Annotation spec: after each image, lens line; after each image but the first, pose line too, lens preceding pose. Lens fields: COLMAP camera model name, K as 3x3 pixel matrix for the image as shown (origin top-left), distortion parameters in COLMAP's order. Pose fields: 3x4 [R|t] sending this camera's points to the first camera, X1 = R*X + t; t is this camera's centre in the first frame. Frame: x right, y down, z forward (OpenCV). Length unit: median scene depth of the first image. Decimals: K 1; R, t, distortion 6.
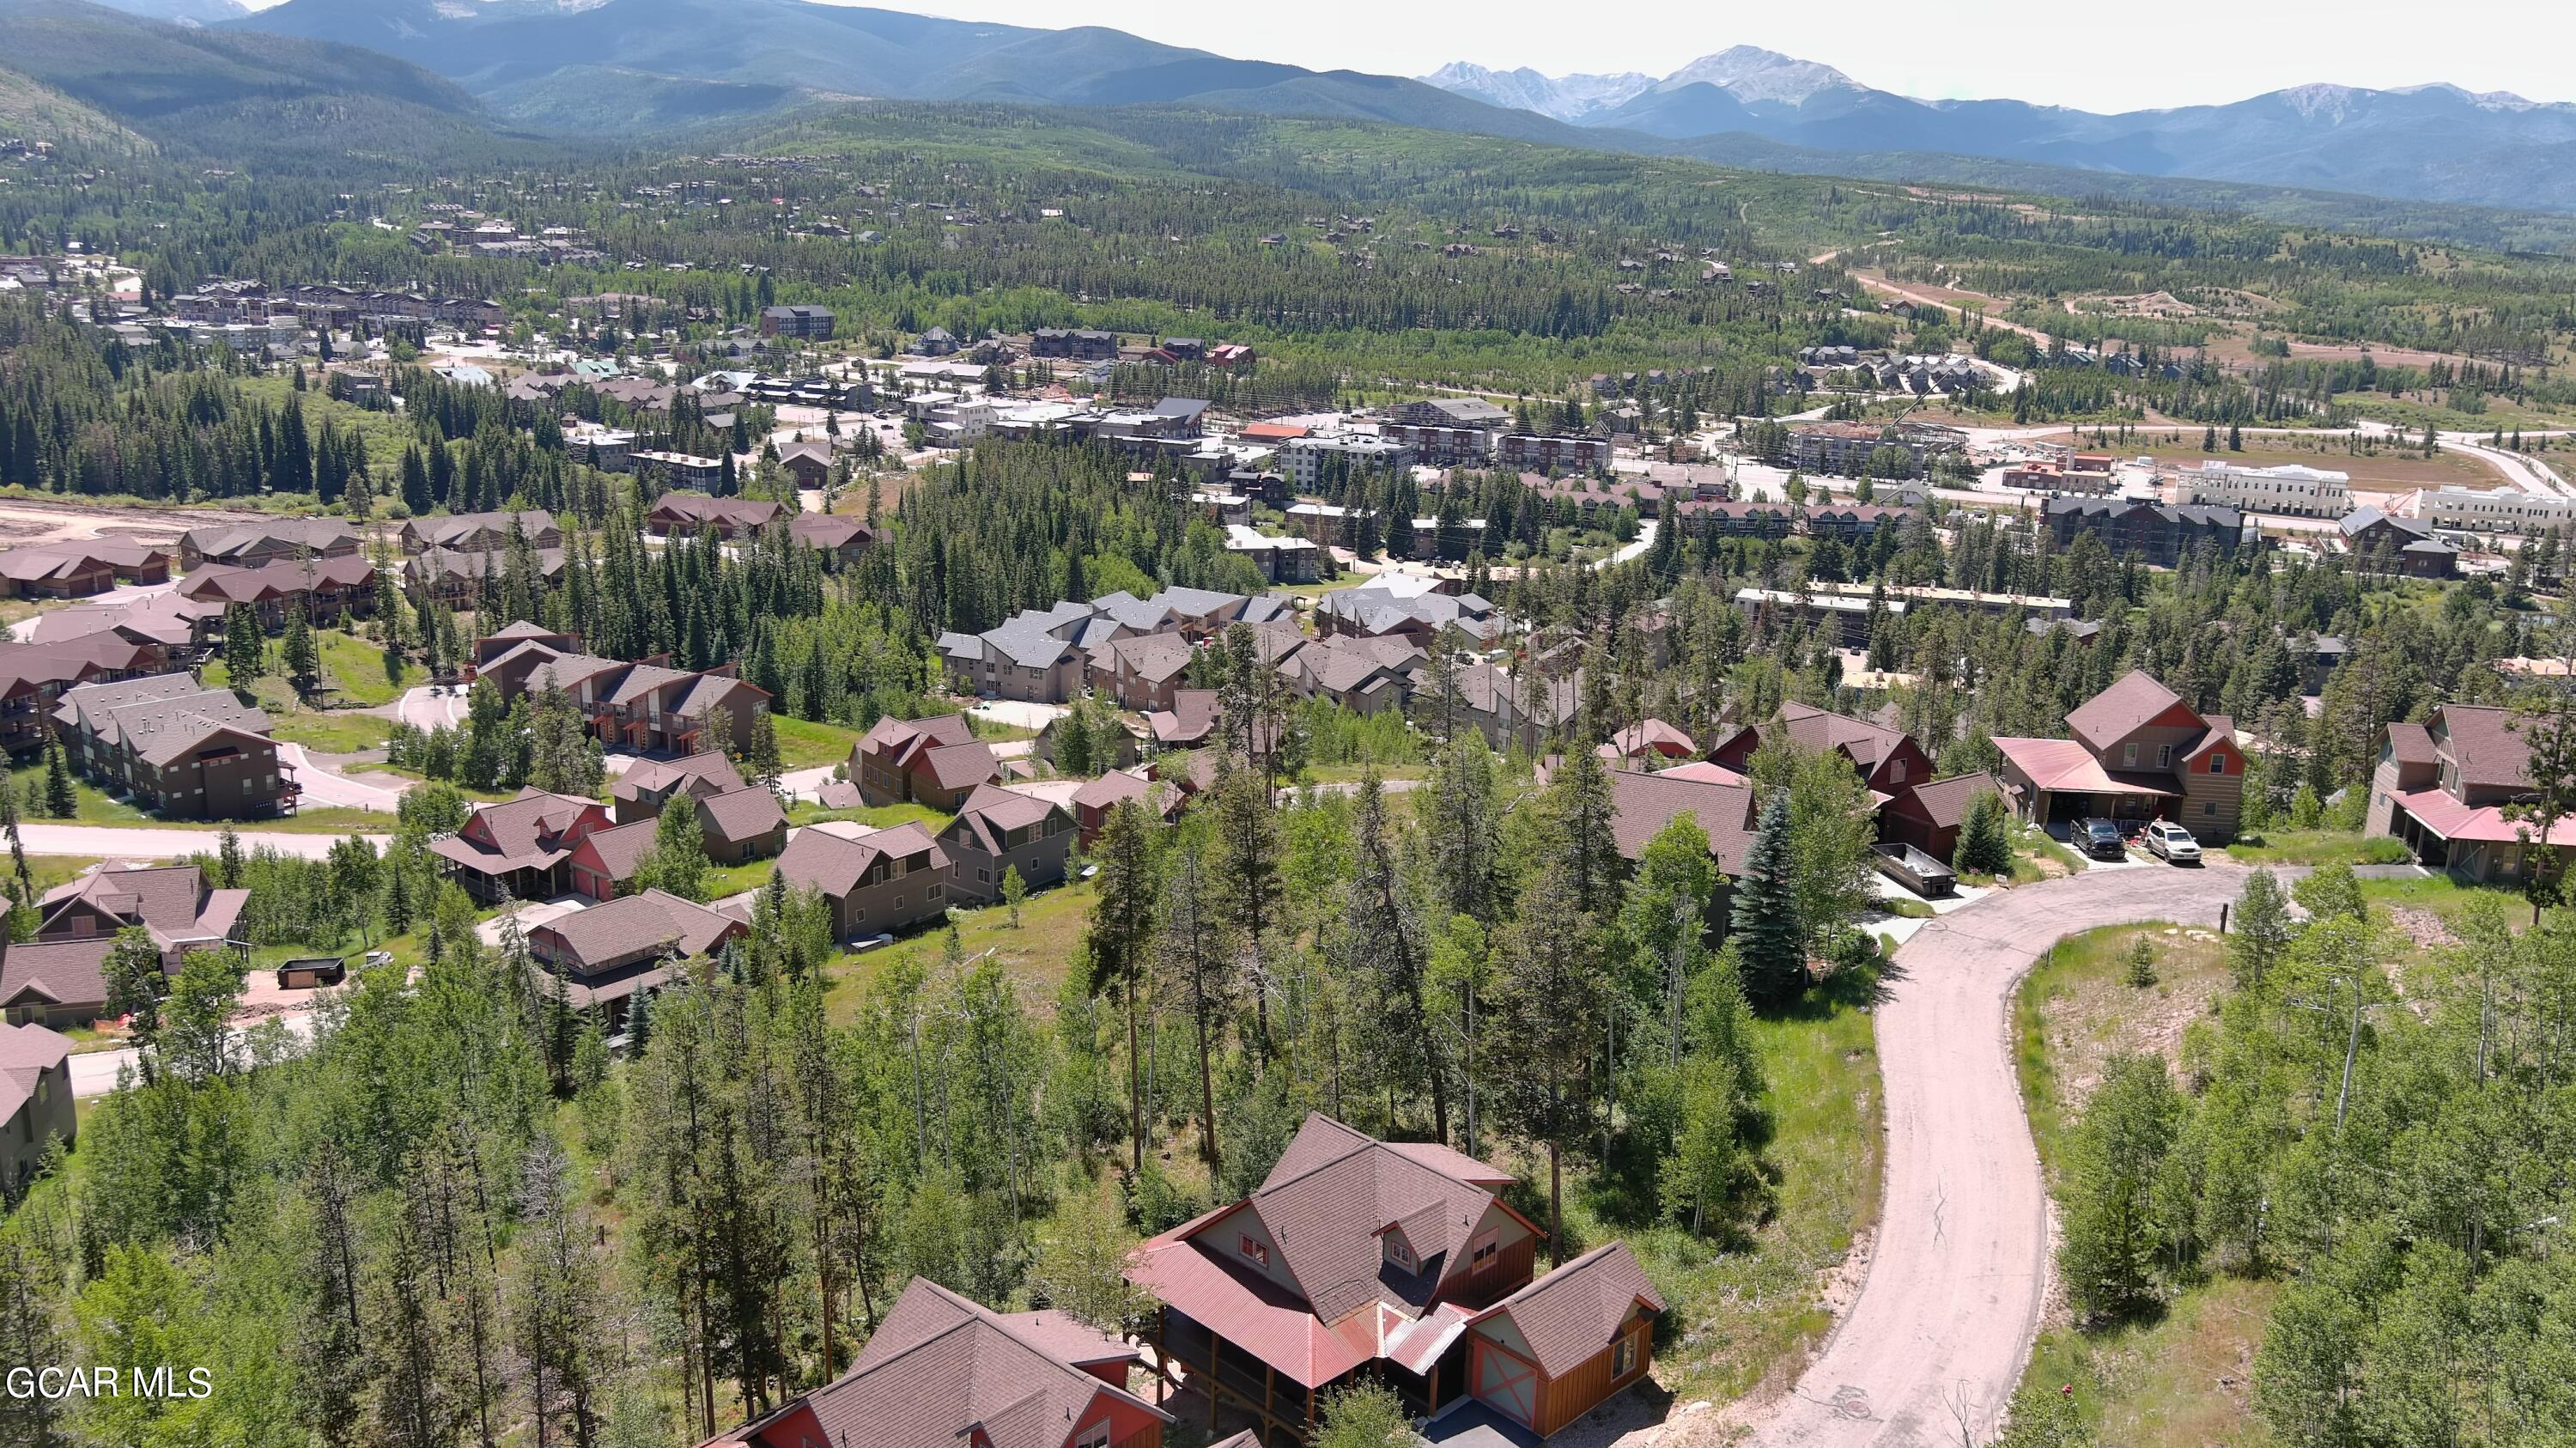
lens RADIAL K [[2017.6, 0, 1274.7], [0, 2017.6, 720.9], [0, 0, 1]] dist [0.025957, -0.011273]
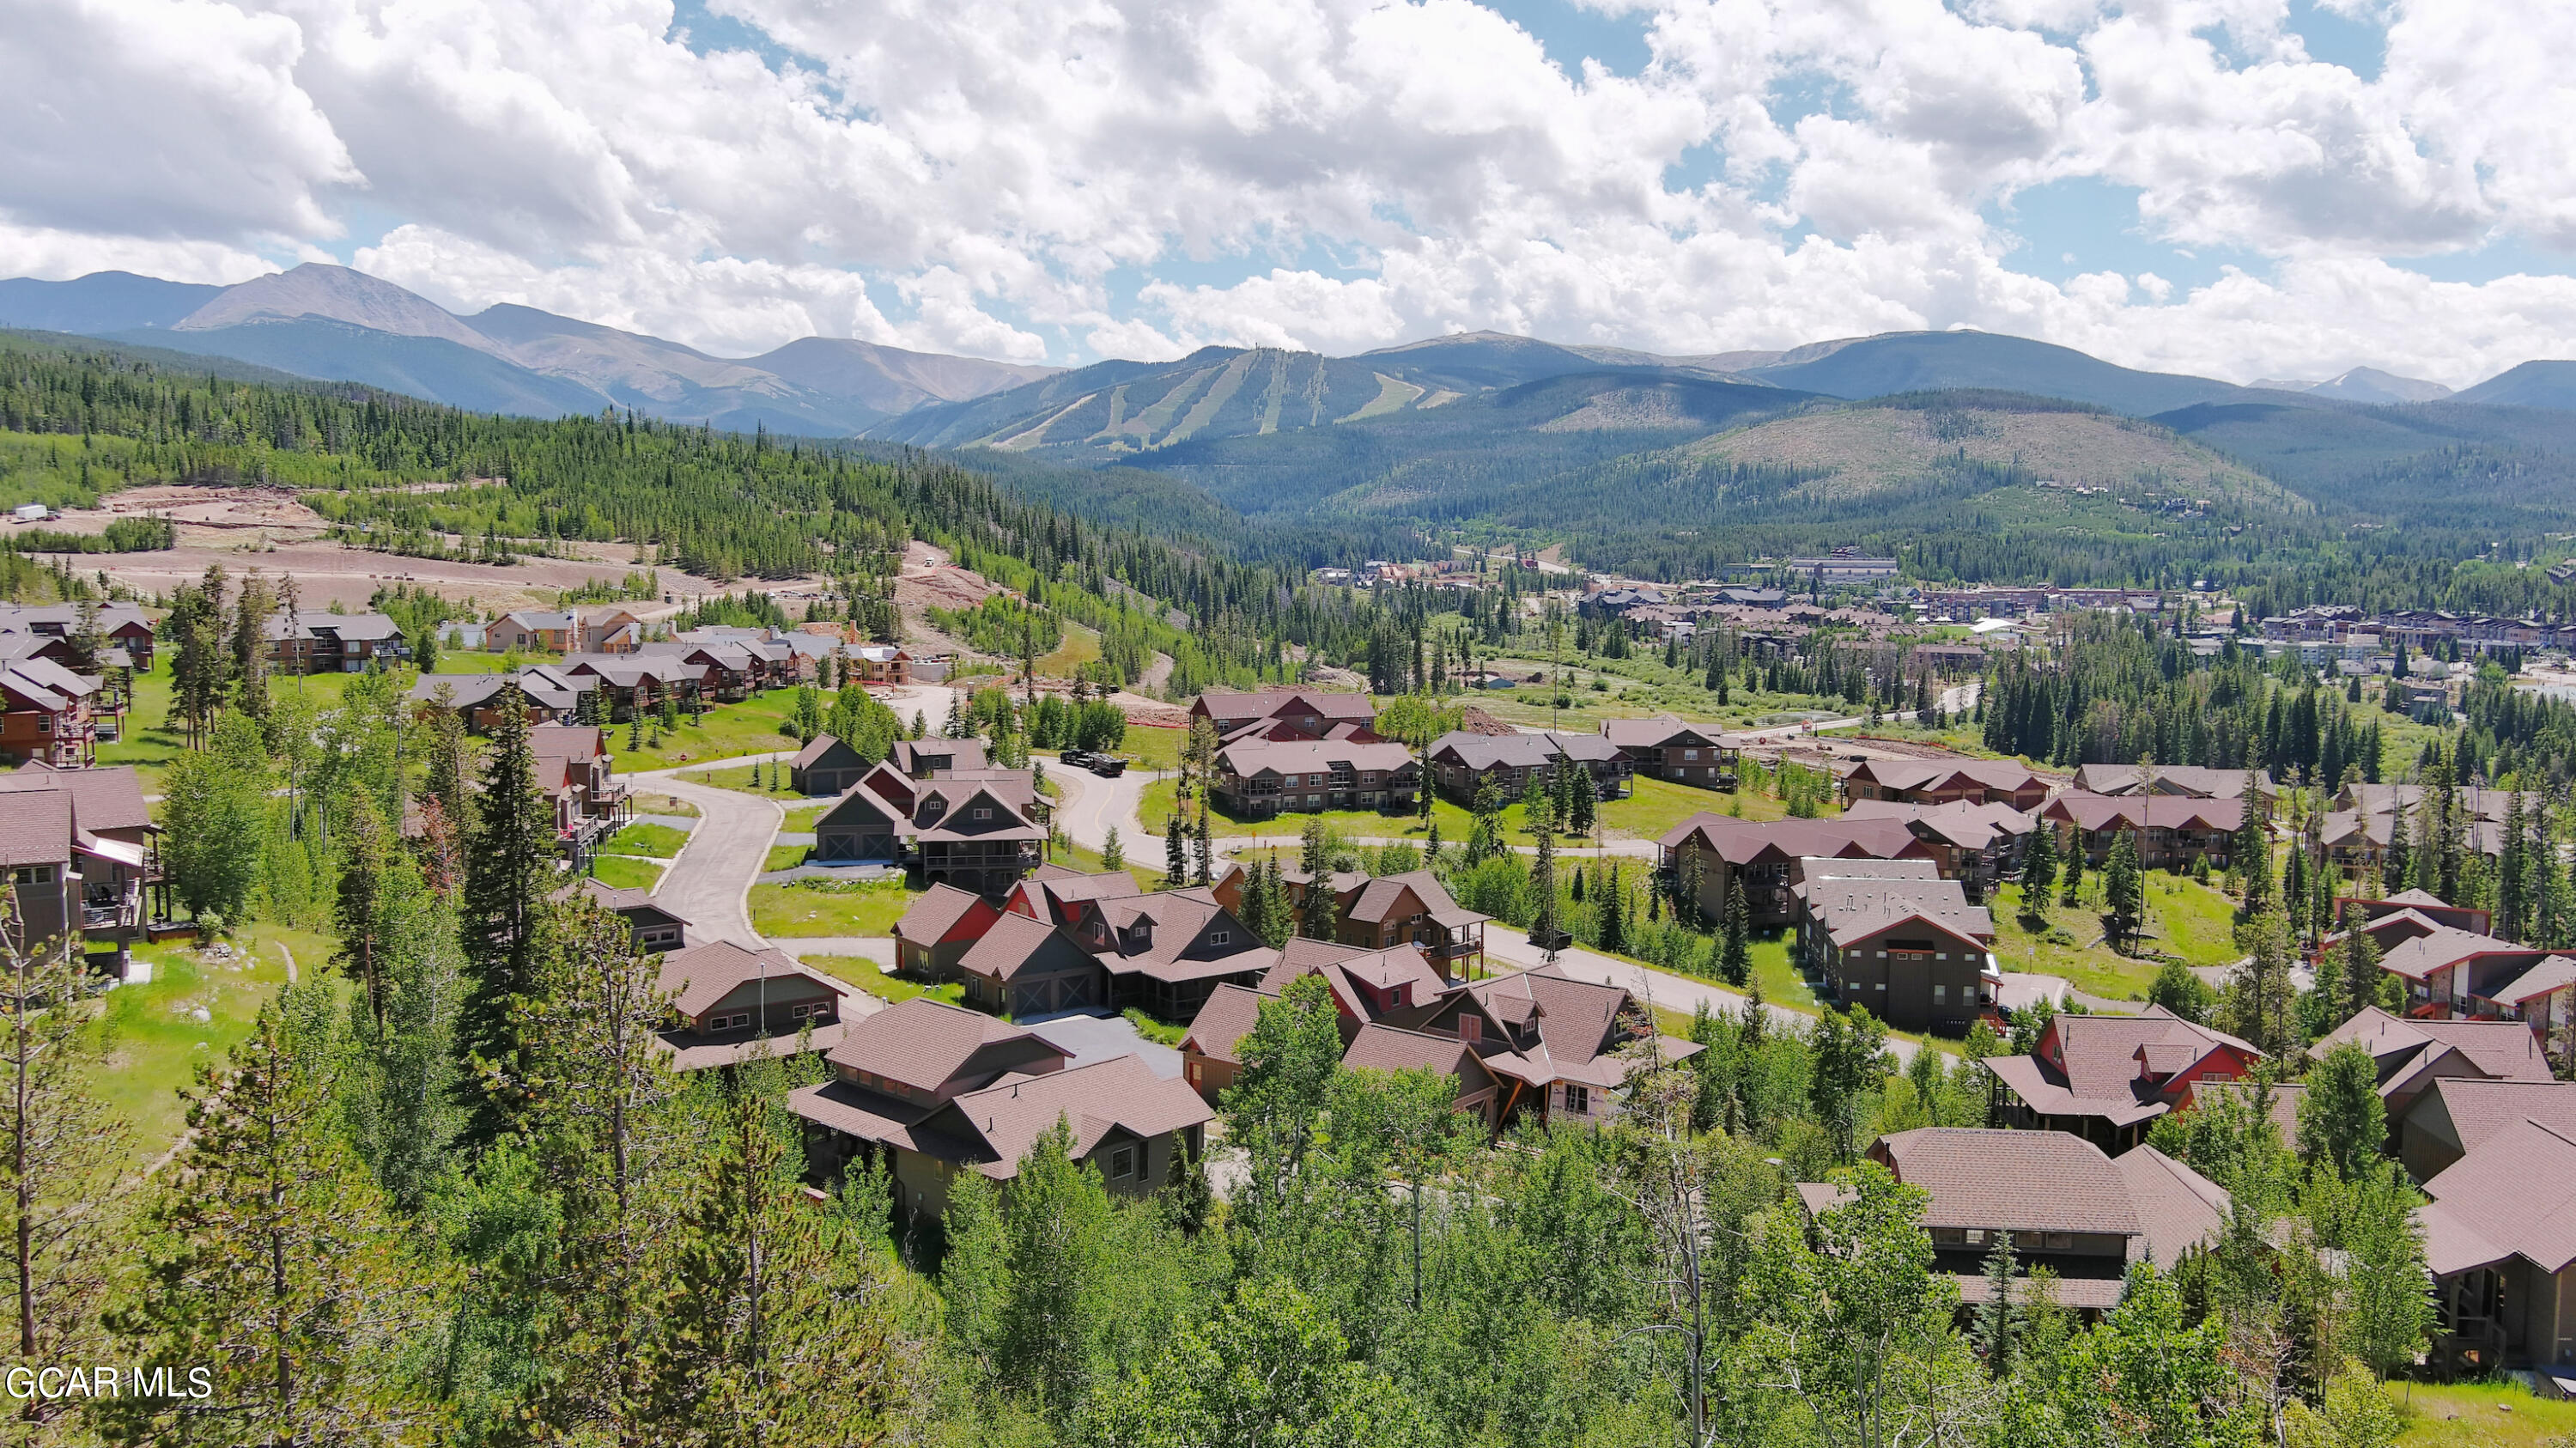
lens RADIAL K [[2024.7, 0, 1267.4], [0, 2024.7, 729.7], [0, 0, 1]] dist [0.014447, -0.001782]
pose [[0.565875, 0.061334, -0.822207, -0.007394], [-0.203272, 0.976825, -0.067031, 0.049410], [0.799041, 0.205063, 0.565228, 0.414116]]
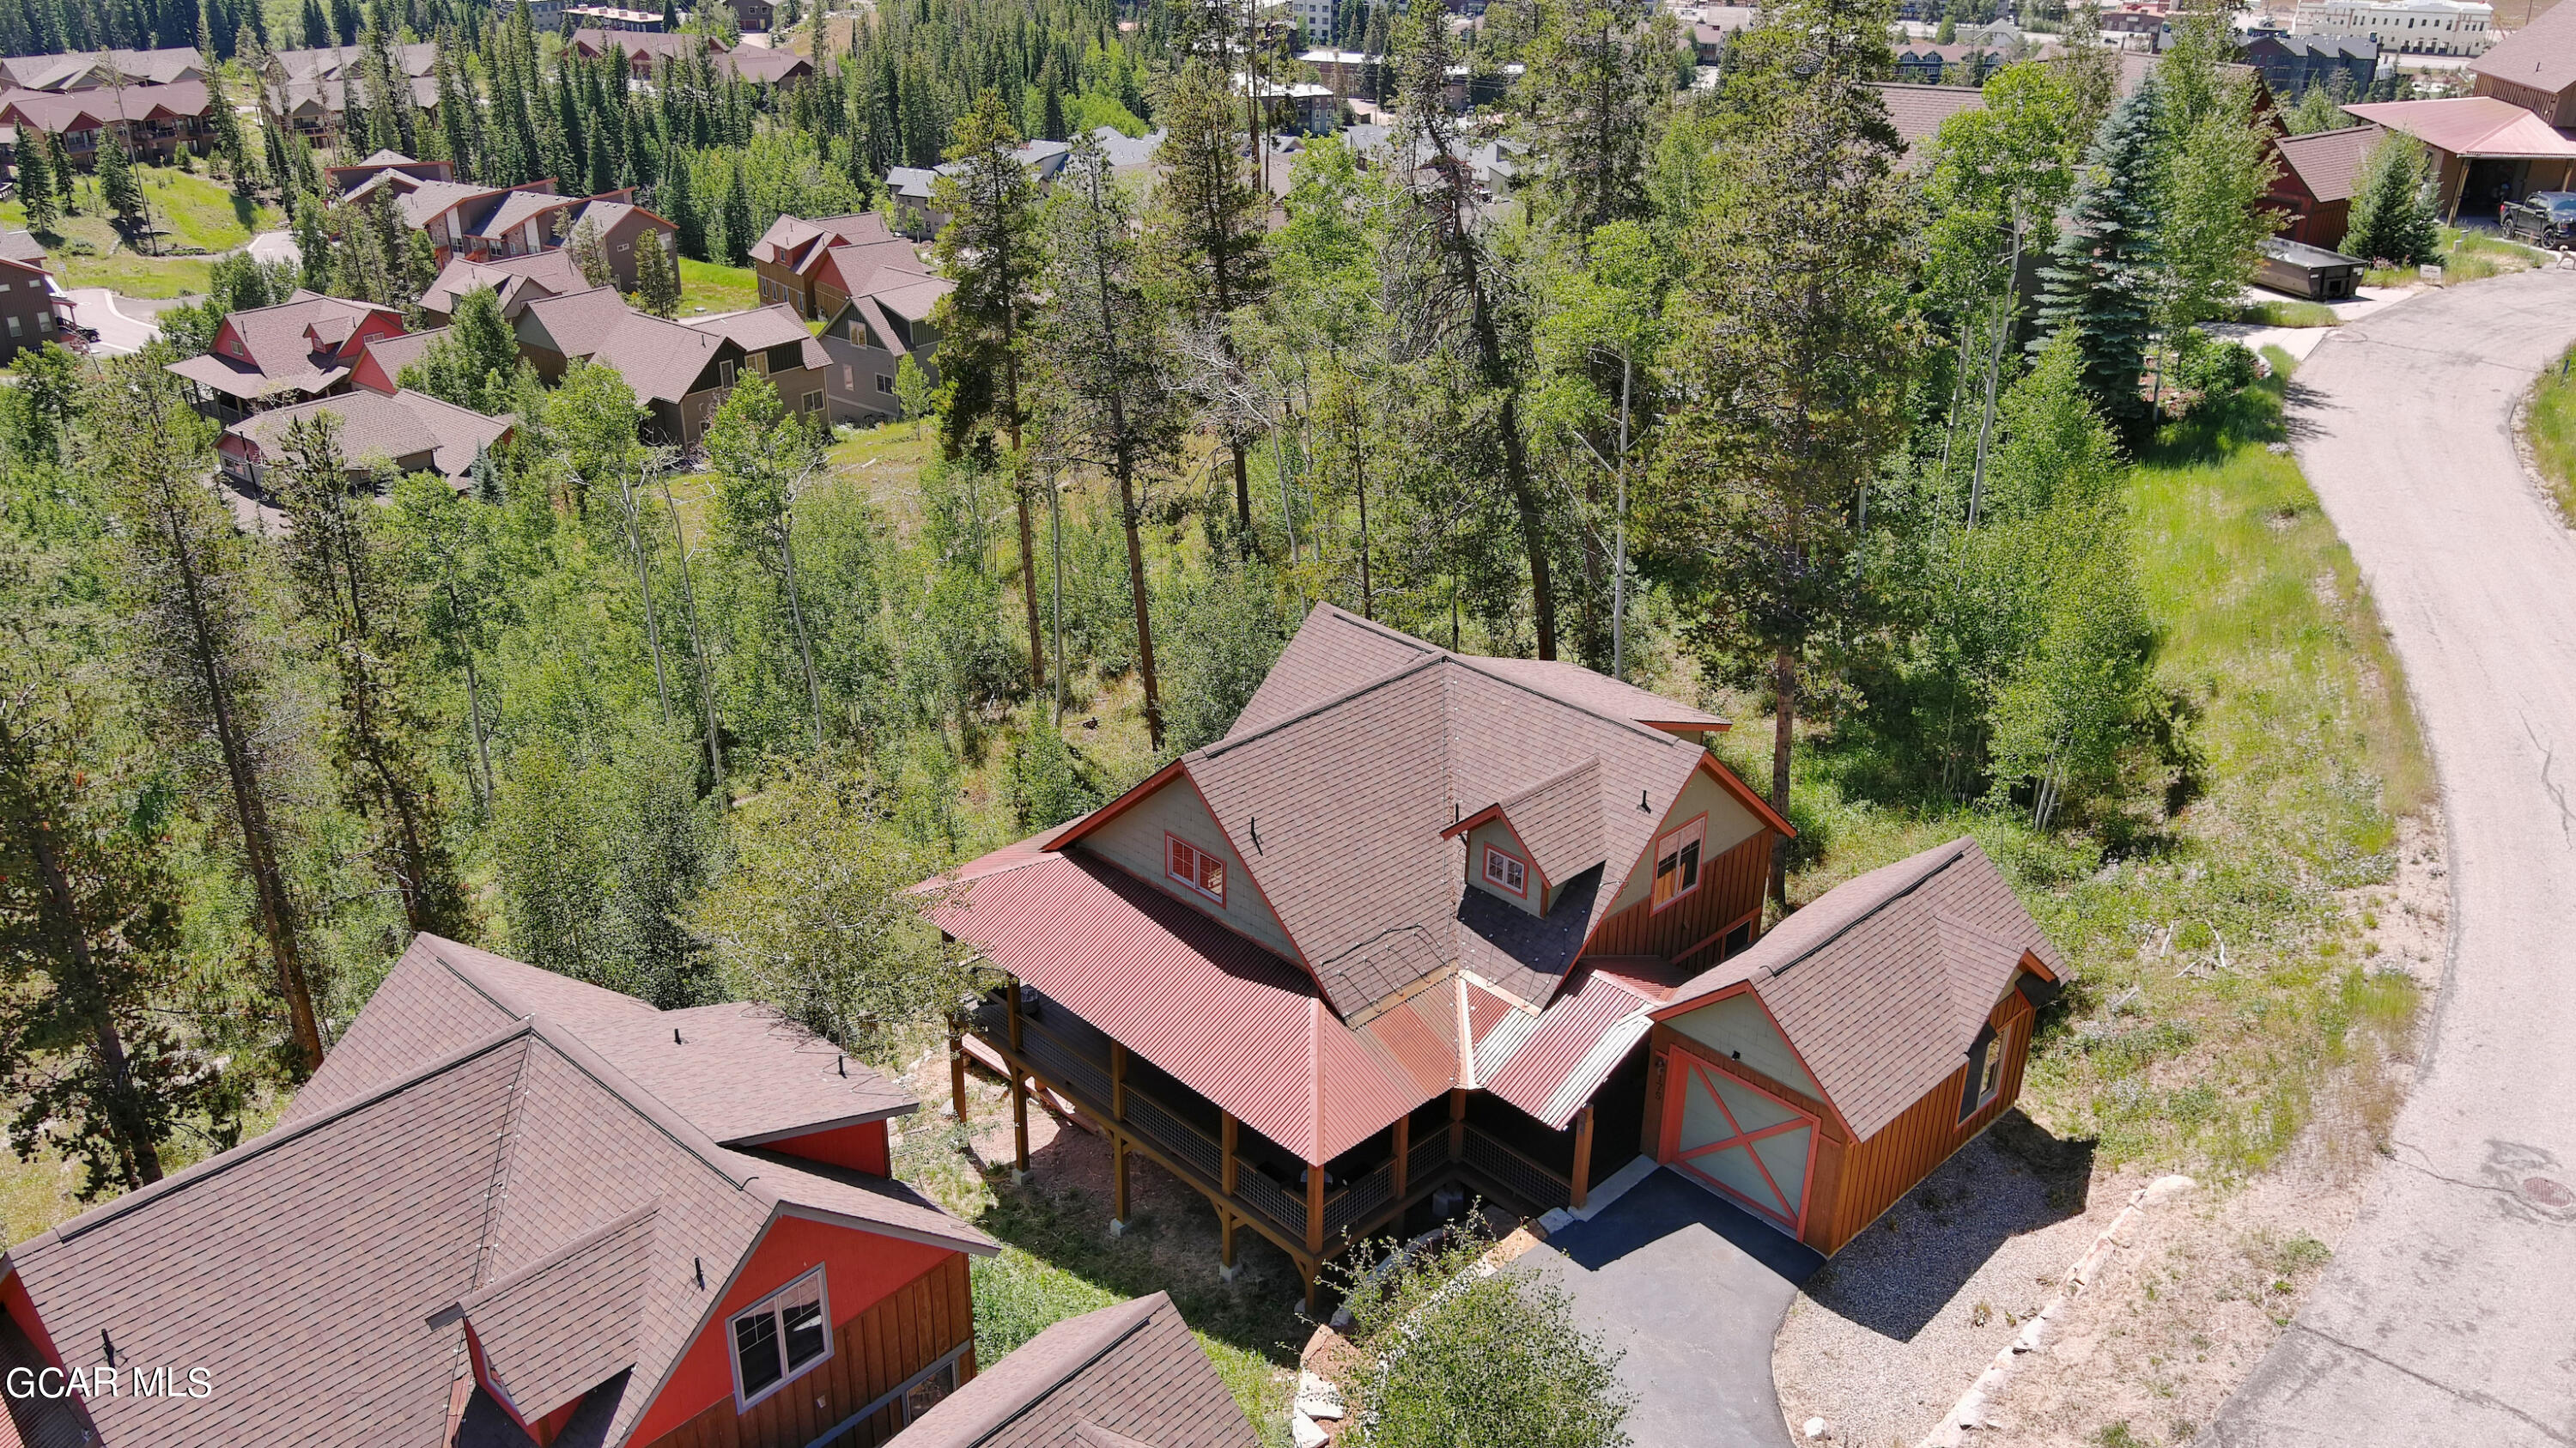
lens RADIAL K [[2024.7, 0, 1289.6], [0, 2024.7, 722.6], [0, 0, 1]] dist [0.014447, -0.001782]
pose [[0.999904, -0.013065, -0.004559, 0.006019], [0.013681, 0.982846, 0.183922, 0.059235], [0.002078, -0.183967, 0.982930, 0.226156]]
